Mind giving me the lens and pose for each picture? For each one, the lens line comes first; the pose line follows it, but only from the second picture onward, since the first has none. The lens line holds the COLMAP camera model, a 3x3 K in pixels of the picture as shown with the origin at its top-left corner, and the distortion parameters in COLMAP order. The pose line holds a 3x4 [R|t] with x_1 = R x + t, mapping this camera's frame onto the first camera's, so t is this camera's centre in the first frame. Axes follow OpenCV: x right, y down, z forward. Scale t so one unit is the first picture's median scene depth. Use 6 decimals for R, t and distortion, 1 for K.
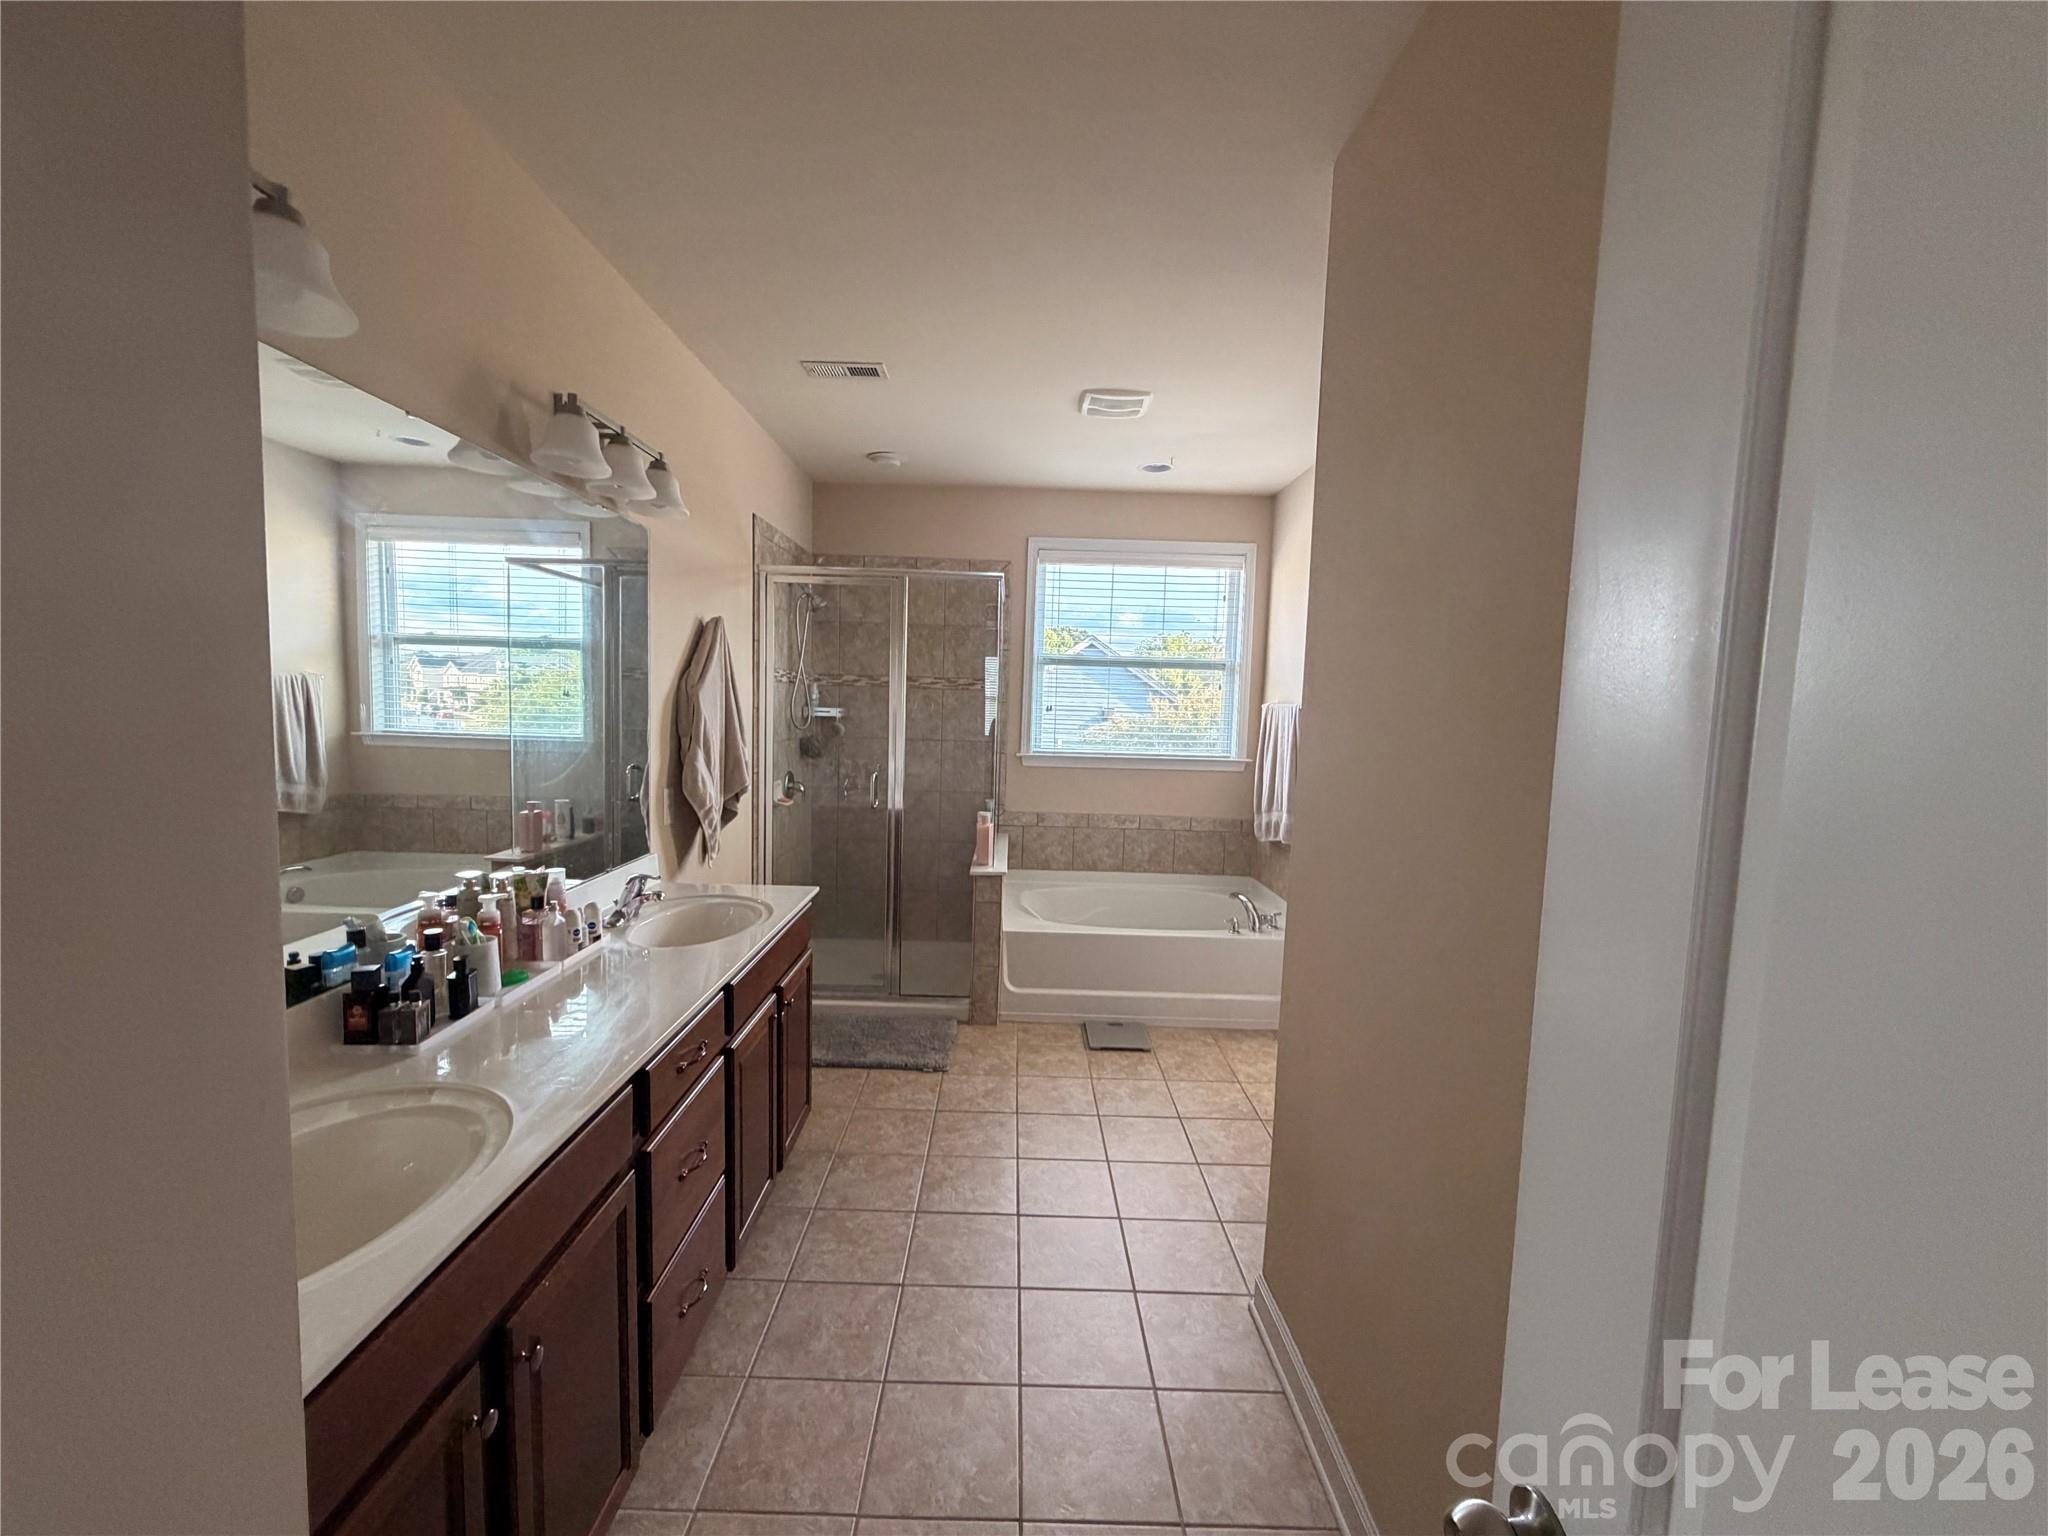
lens RADIAL K [[822.5, 0, 1021.0], [0, 822.5, 768.5], [0, 0, 1]] dist [0.001260, -0.000097]
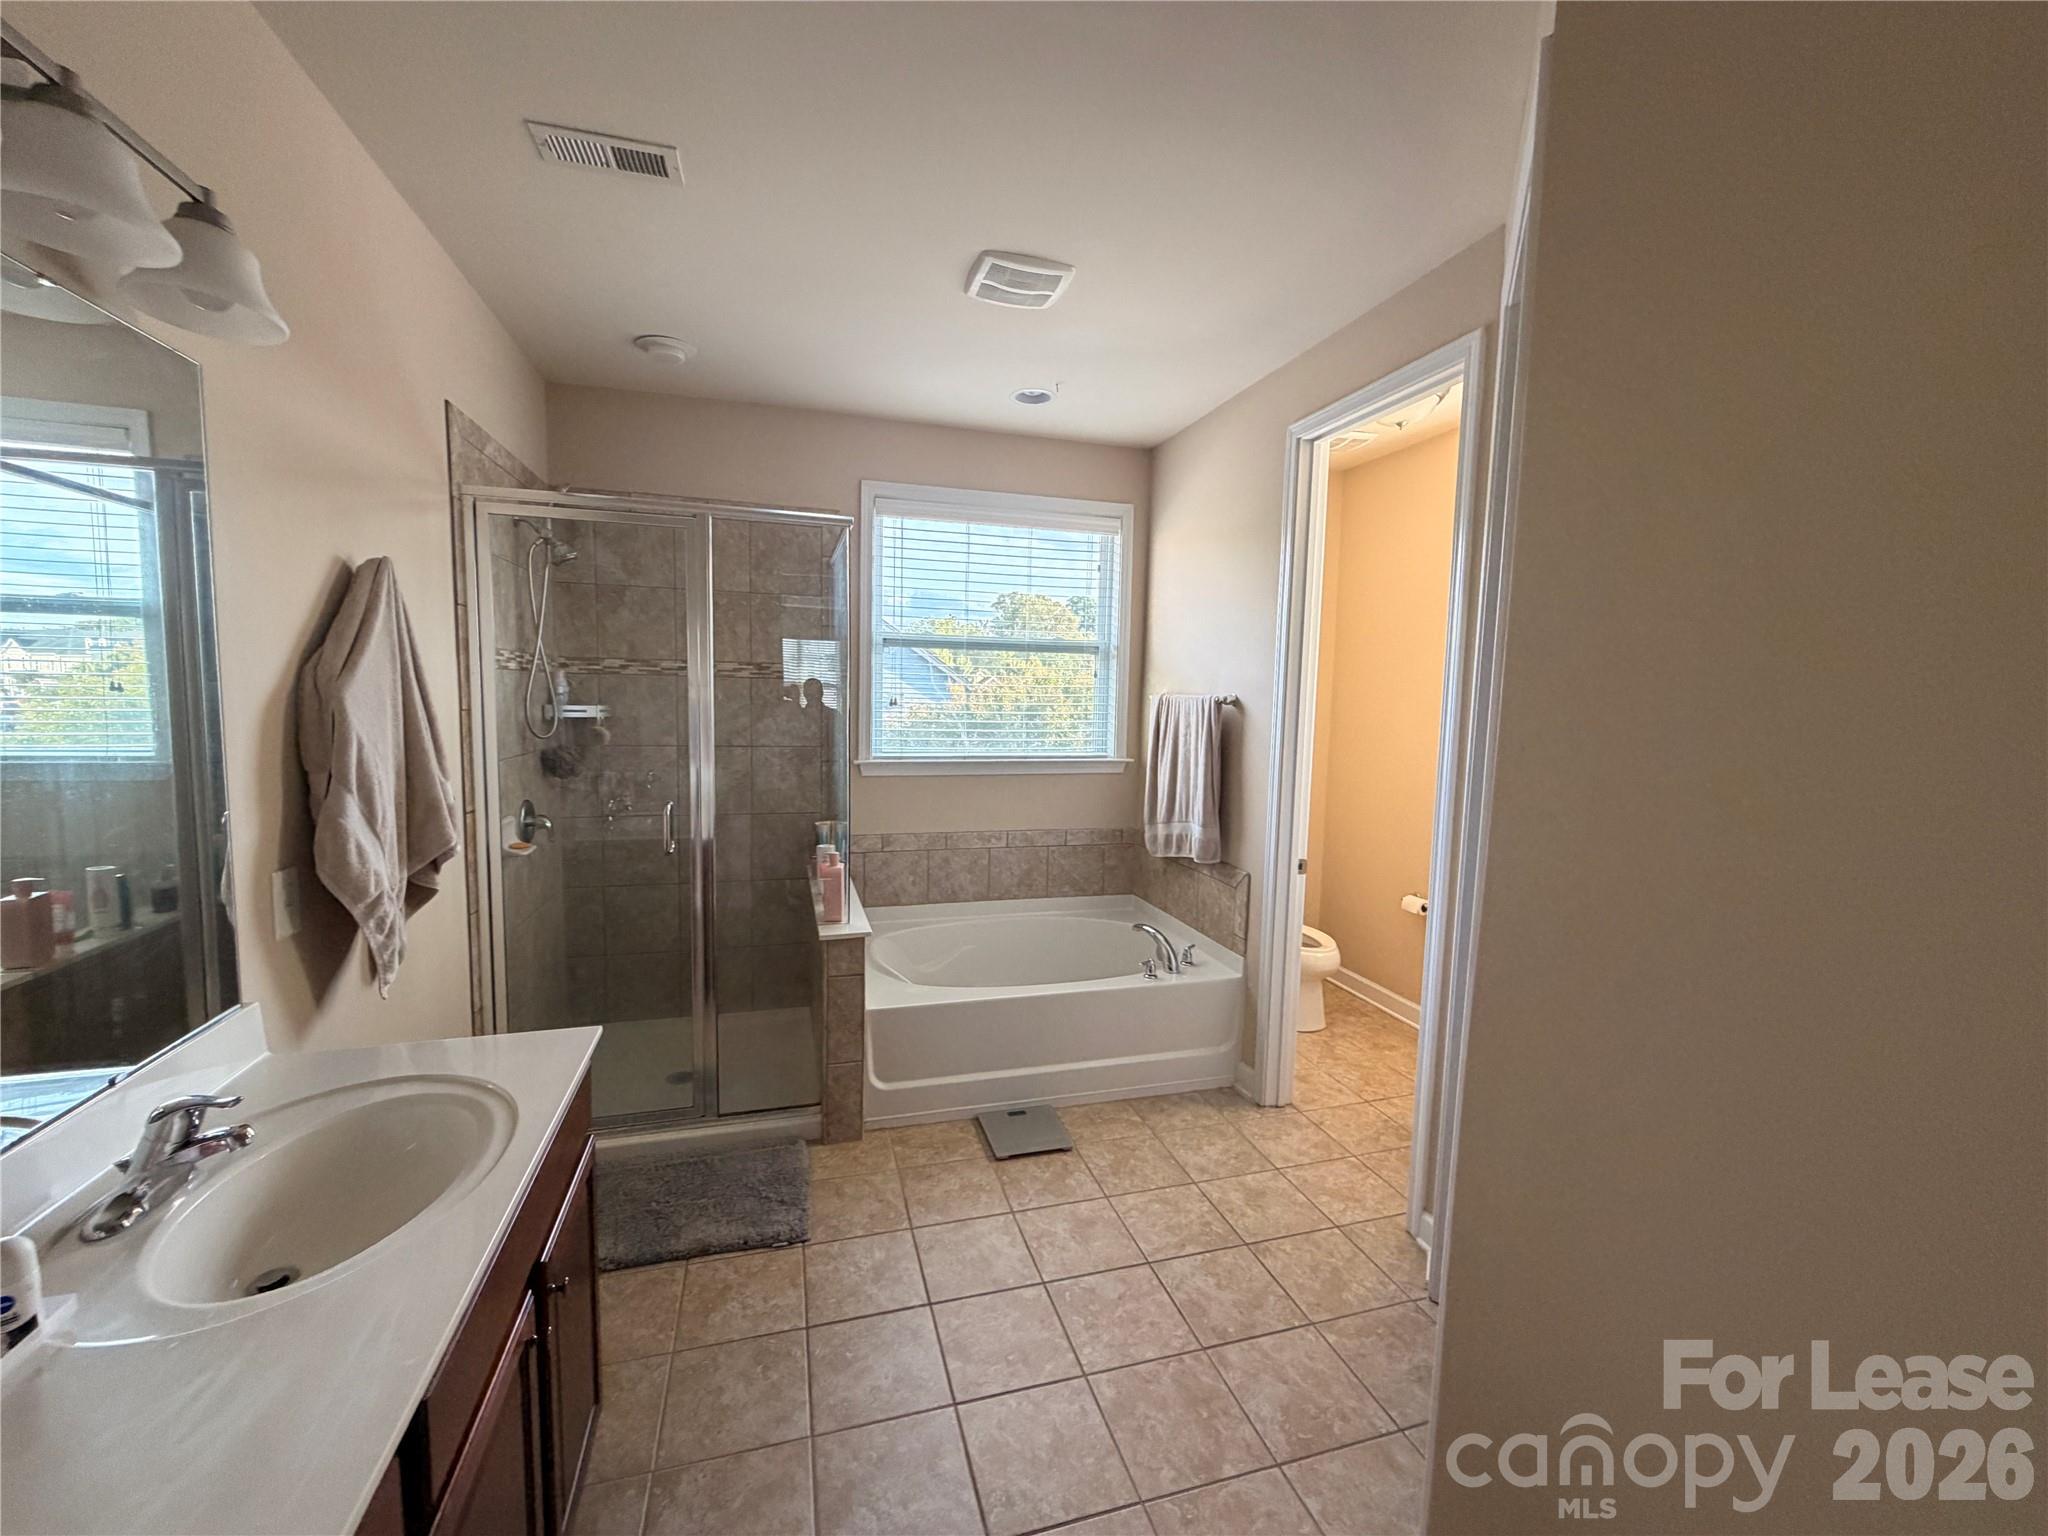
lens RADIAL K [[822.5, 0, 1021.5], [0, 822.5, 769.9], [0, 0, 1]] dist [0.001260, -0.000097]
pose [[0.961164, -0.034178, 0.273855, -0.080049], [0.028282, 0.999276, 0.025450, -0.030124], [-0.274526, -0.016716, 0.961434, 0.255237]]
